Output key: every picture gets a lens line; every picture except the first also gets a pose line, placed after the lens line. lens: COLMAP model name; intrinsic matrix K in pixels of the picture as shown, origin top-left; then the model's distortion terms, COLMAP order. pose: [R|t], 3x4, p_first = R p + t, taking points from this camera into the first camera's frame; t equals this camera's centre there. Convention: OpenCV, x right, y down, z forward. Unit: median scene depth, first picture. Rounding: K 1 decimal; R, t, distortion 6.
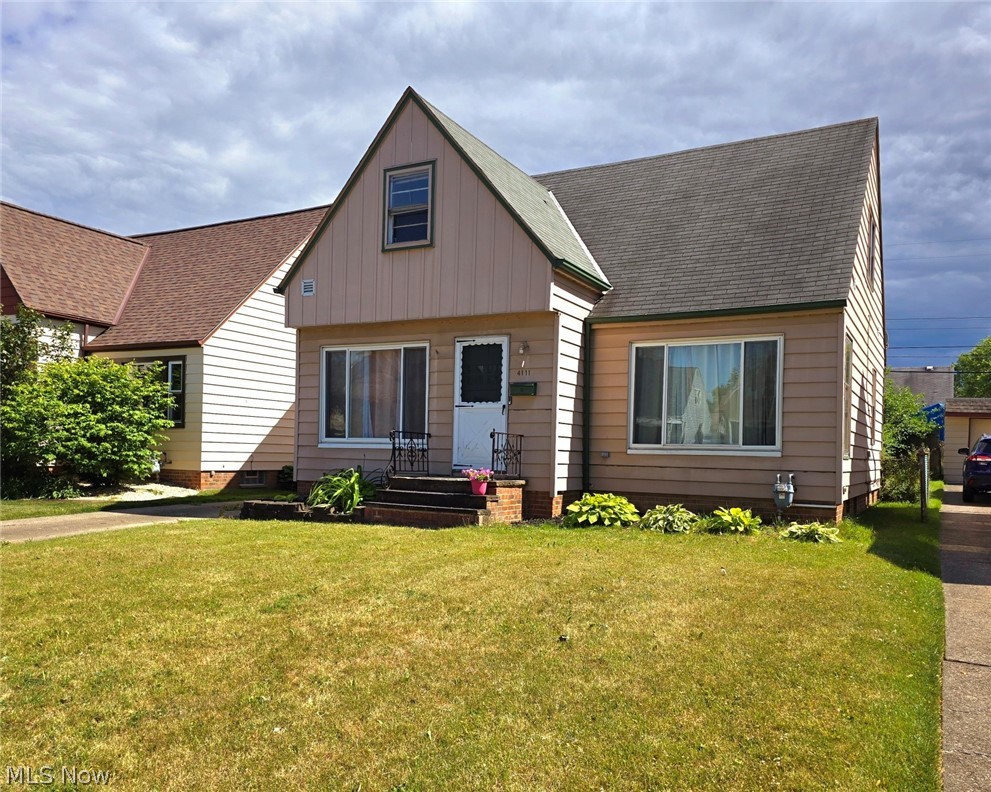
lens RADIAL K [[803.3, 0, 494.9], [0, 803.3, 443.1], [0, 0, 1]] dist [0.008593, 0.000459]
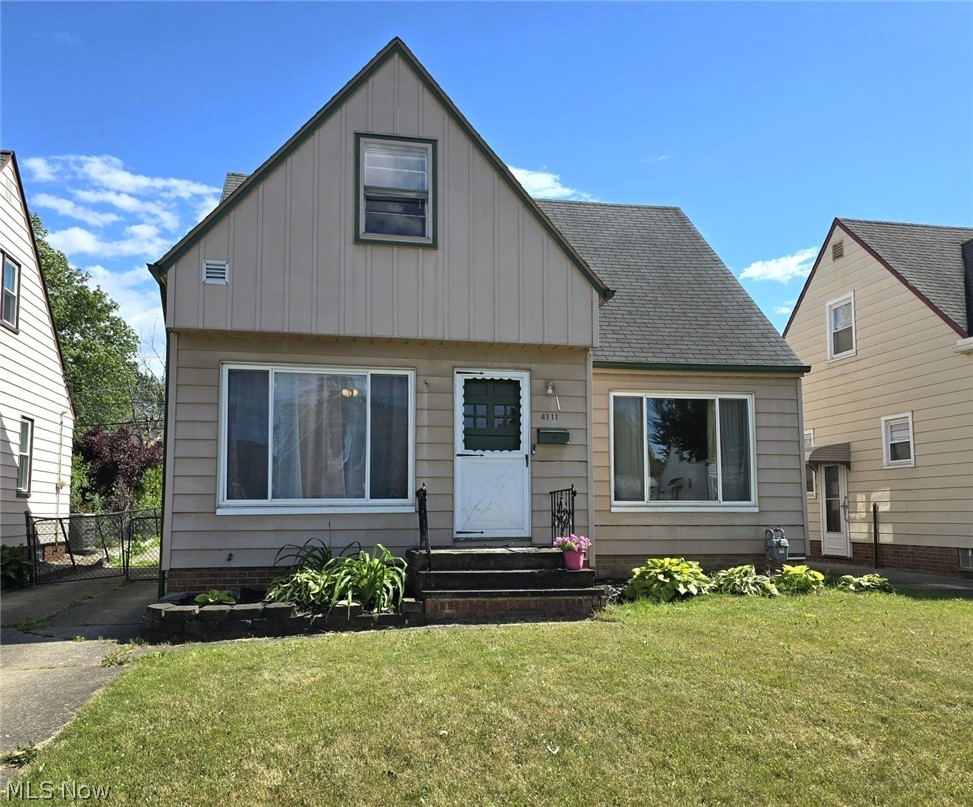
lens RADIAL K [[796.8, 0, 486.5], [0, 796.8, 403.5], [0, 0, 1]] dist [0.061347, -0.000065]
pose [[0.761210, 0.064195, 0.645320, -0.536194], [0.013921, 0.993242, -0.115226, -0.006703], [-0.648356, 0.096695, 0.755172, 0.406483]]
